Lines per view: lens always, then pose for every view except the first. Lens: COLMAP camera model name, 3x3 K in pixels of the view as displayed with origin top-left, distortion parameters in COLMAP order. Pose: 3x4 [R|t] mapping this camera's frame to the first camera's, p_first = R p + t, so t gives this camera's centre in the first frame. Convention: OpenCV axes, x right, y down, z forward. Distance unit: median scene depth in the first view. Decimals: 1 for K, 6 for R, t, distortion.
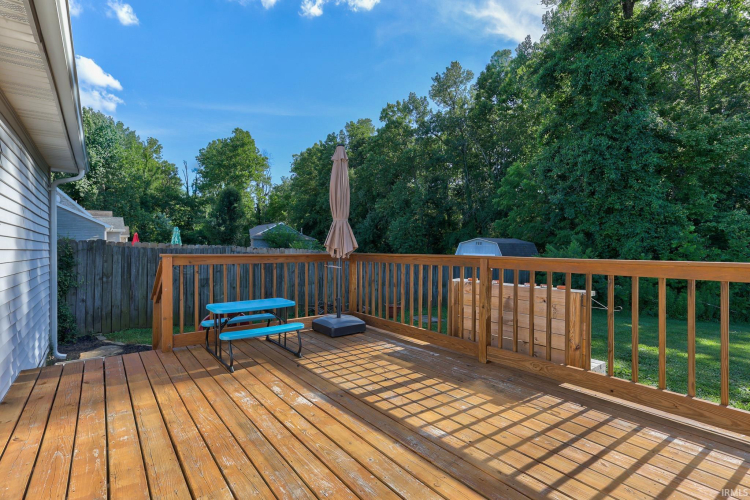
lens RADIAL K [[332.1, 0, 375.3], [0, 332.1, 247.2], [0, 0, 1]] dist [0.002913, 0.000161]
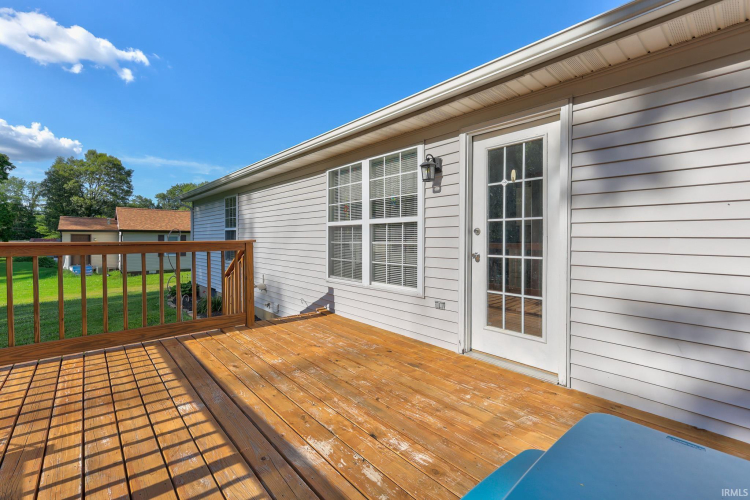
lens RADIAL K [[332.1, 0, 375.3], [0, 332.1, 247.2], [0, 0, 1]] dist [0.002913, 0.000161]
pose [[-0.999235, -0.004457, -0.038857, -0.320872], [-0.005546, 0.999594, 0.027946, 0.020283], [0.038716, 0.028140, -0.998854, 1.808115]]
